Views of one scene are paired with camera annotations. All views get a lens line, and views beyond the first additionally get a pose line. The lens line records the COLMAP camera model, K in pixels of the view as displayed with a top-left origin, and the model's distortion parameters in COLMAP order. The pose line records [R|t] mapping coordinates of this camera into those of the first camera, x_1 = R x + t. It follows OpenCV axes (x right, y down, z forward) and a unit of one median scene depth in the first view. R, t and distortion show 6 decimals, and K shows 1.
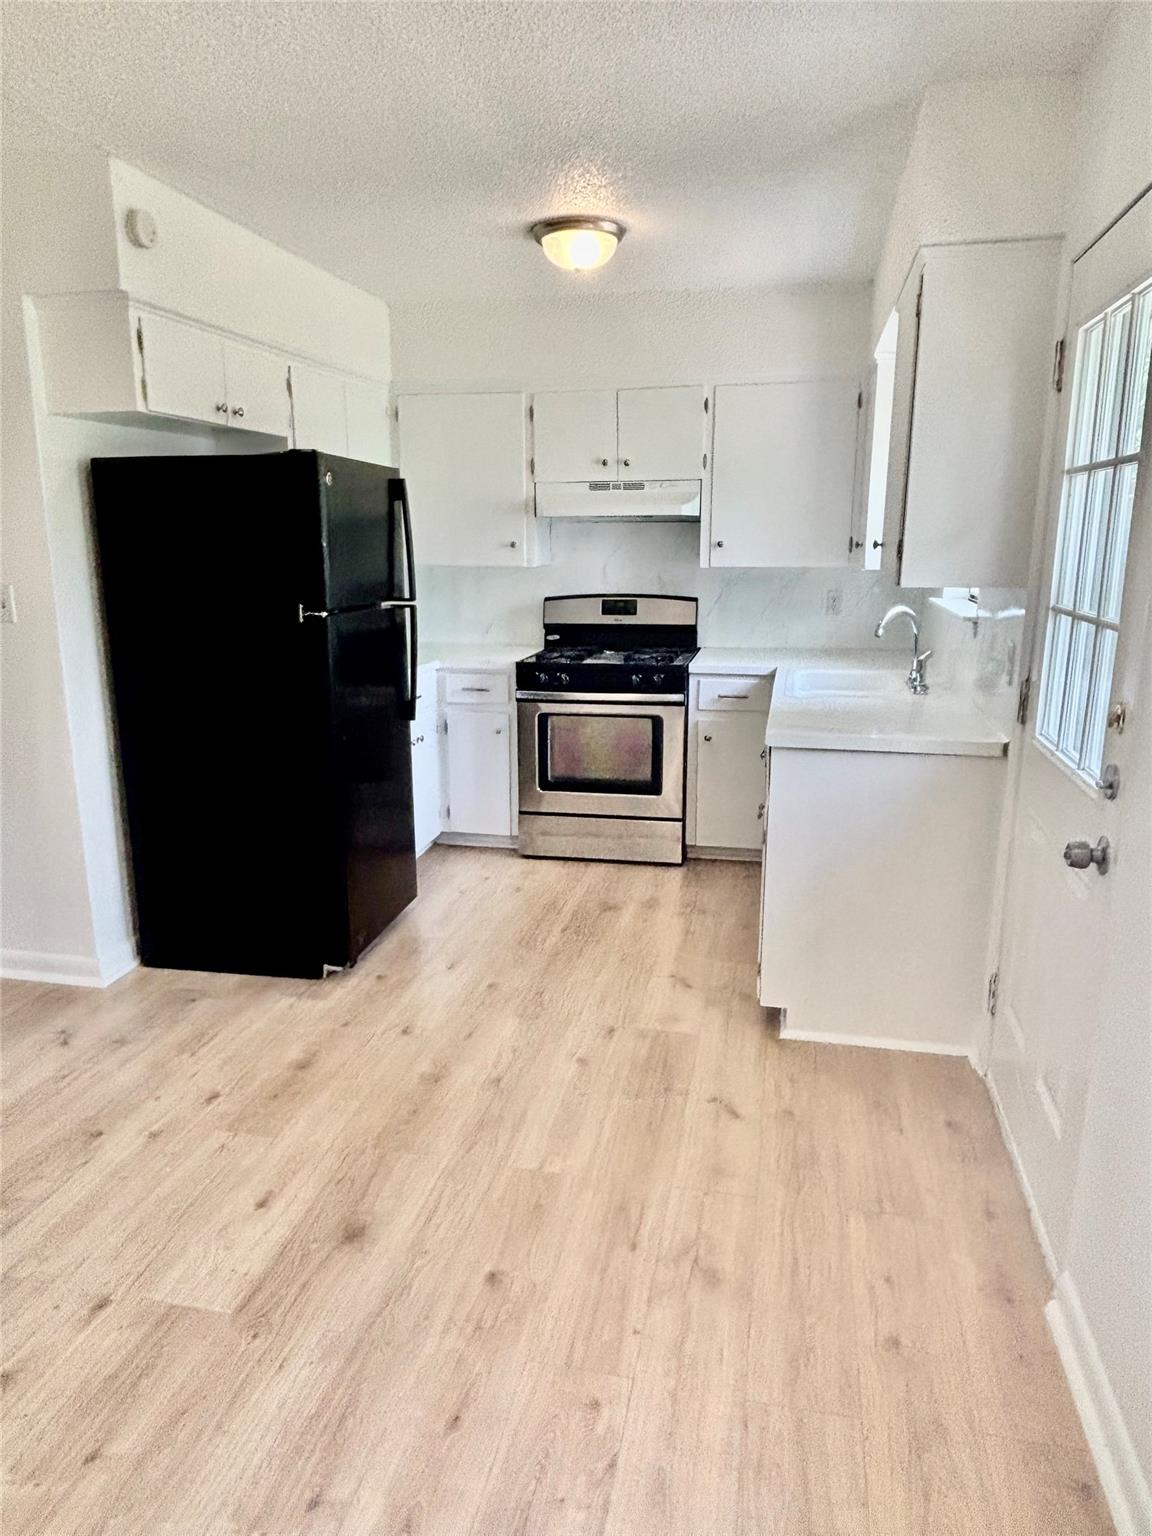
lens RADIAL K [[1026.3, 0, 575.3], [0, 1026.3, 775.4], [0, 0, 1]] dist [-0.000890, -0.001074]
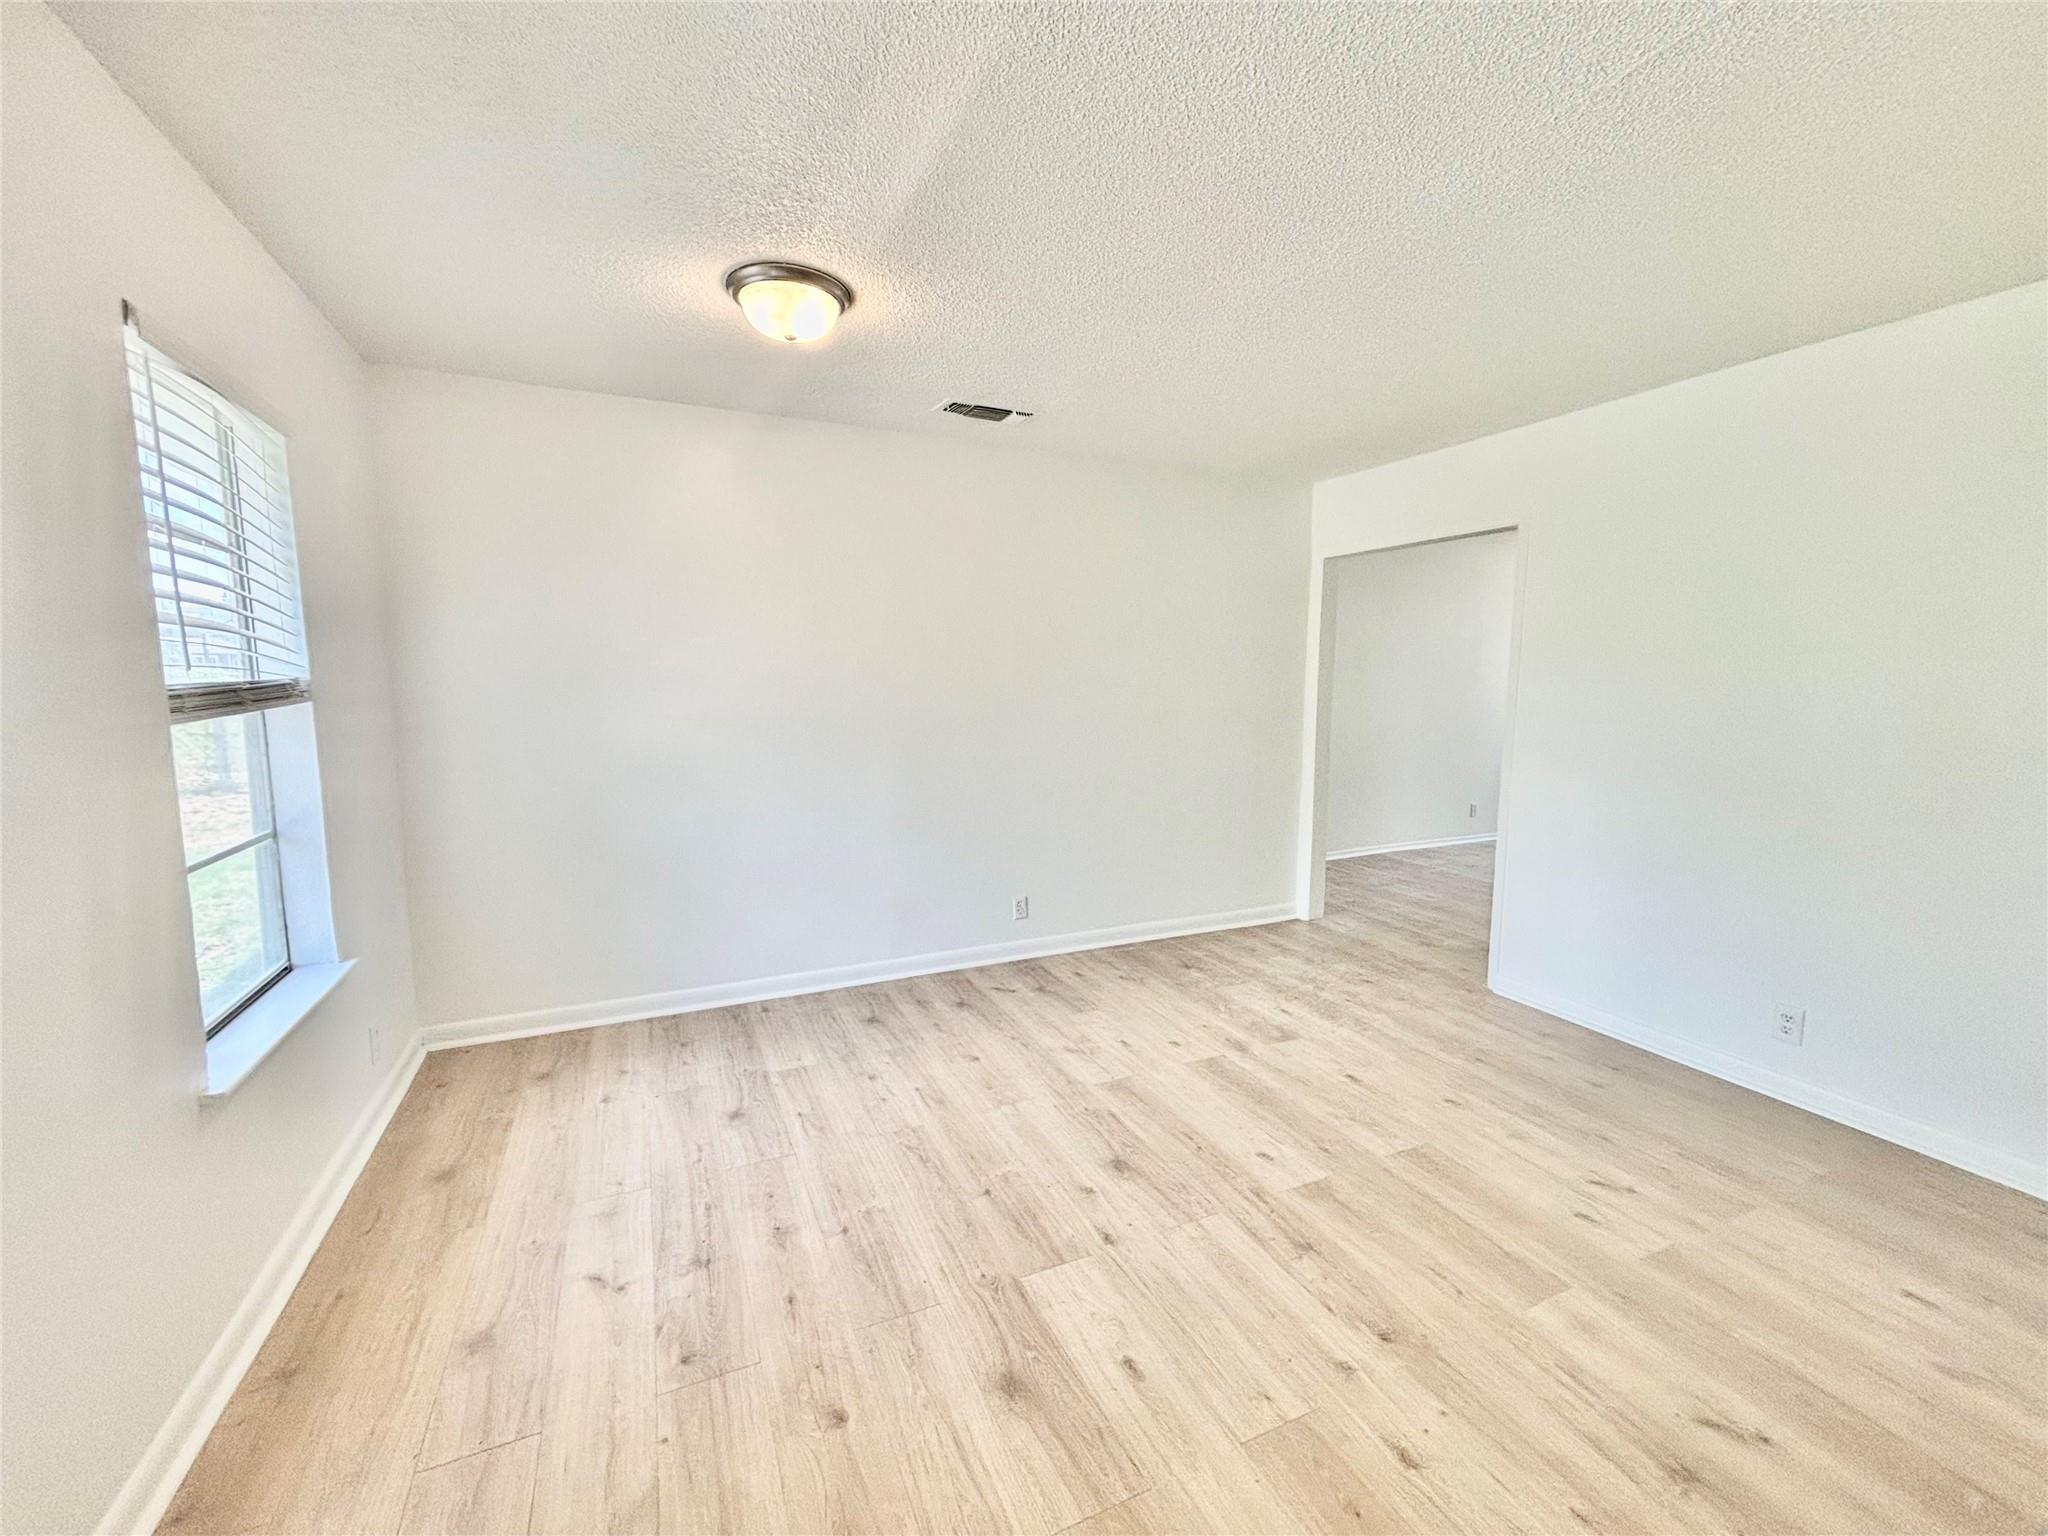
lens RADIAL K [[833.5, 0, 1025.1], [0, 833.5, 761.9], [0, 0, 1]] dist [0.001306, 0.000300]
pose [[-0.800789, 0.061986, -0.595730, 0.201220], [-0.145206, 0.944866, 0.293501, -0.330205], [0.581078, 0.321536, -0.747638, 1.462354]]
